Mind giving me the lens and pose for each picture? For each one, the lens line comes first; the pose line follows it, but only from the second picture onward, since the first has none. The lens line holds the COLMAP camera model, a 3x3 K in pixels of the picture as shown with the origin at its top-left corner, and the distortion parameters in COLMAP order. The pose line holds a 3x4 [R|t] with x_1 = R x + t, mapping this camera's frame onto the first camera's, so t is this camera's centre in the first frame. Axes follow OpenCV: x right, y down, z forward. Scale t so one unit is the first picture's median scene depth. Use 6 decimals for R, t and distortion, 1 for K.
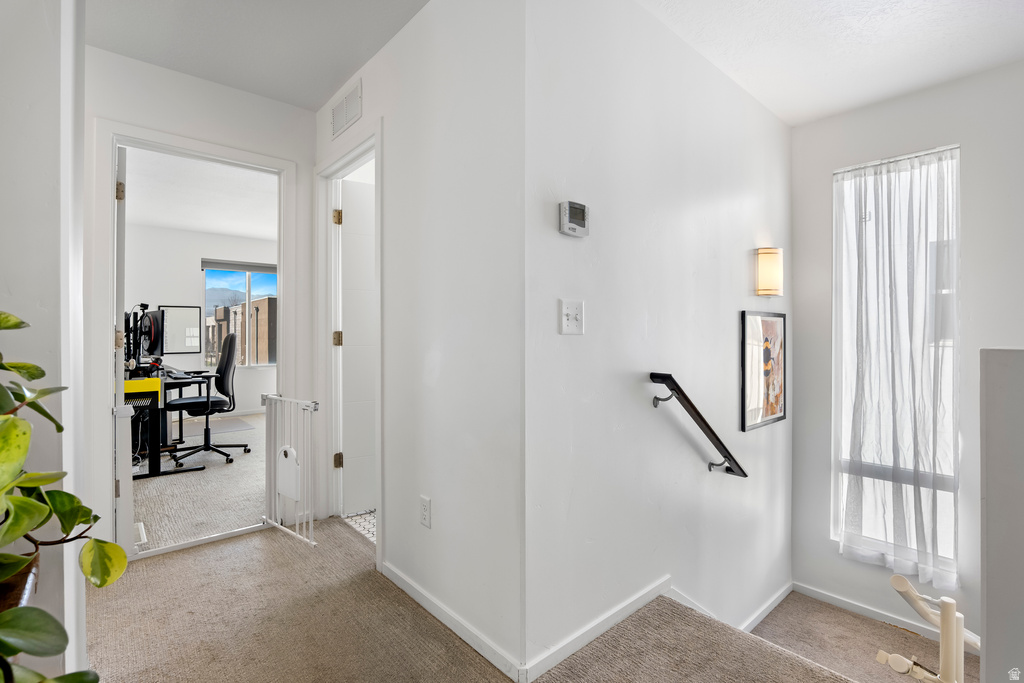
lens RADIAL K [[481.5, 0, 515.9], [0, 481.5, 338.2], [0, 0, 1]] dist [-0.011654, 0.000248]
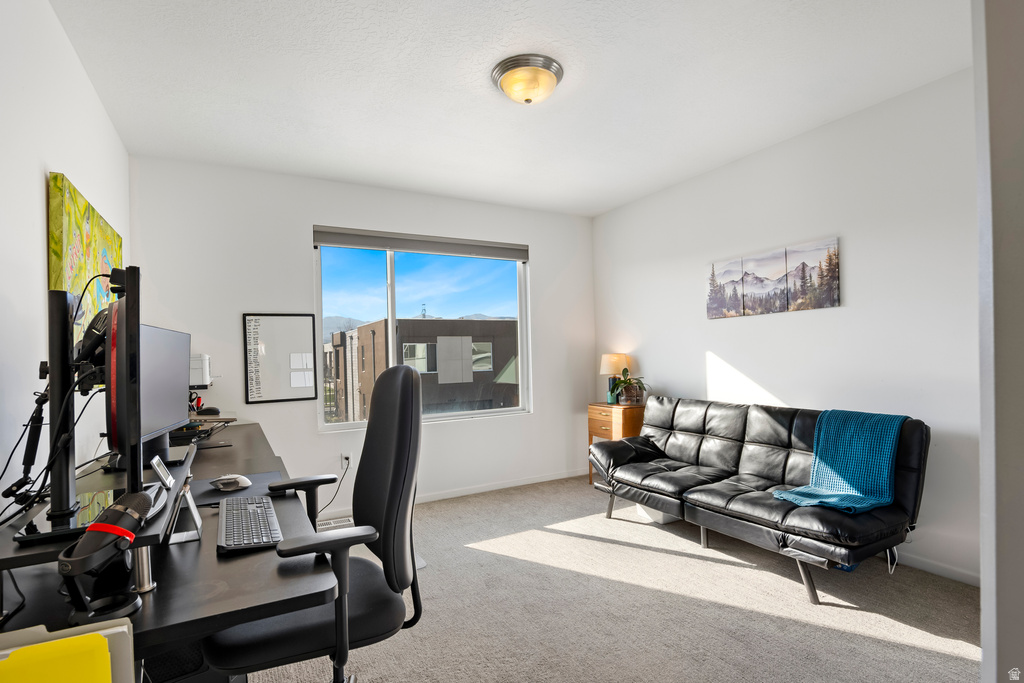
lens RADIAL K [[483.6, 0, 505.4], [0, 483.6, 357.0], [0, 0, 1]] dist [-0.012904, -0.000021]
pose [[0.976597, -0.025885, -0.213513, -0.331519], [0.025605, 0.999664, -0.004075, -0.009573], [0.213547, -0.001487, 0.976932, 0.512883]]
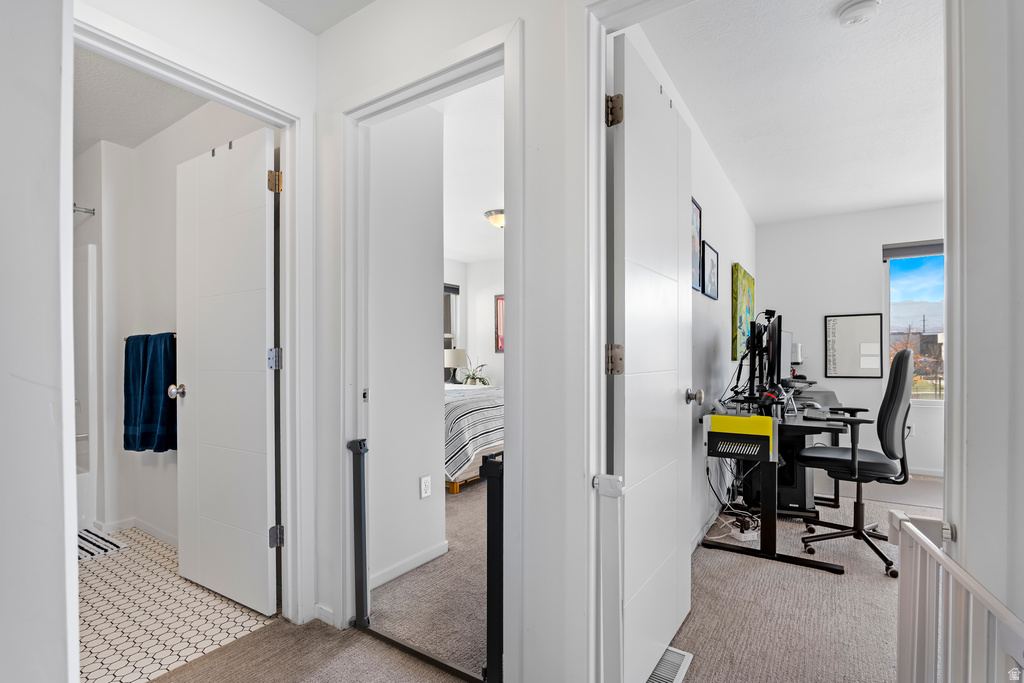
lens RADIAL K [[483.6, 0, 505.4], [0, 483.6, 357.0], [0, 0, 1]] dist [-0.012904, -0.000021]
pose [[0.253650, 0.001204, -0.967295, -0.112197], [-0.002028, 0.999998, 0.000713, -0.000328], [0.967294, 0.001780, 0.253651, 0.281010]]
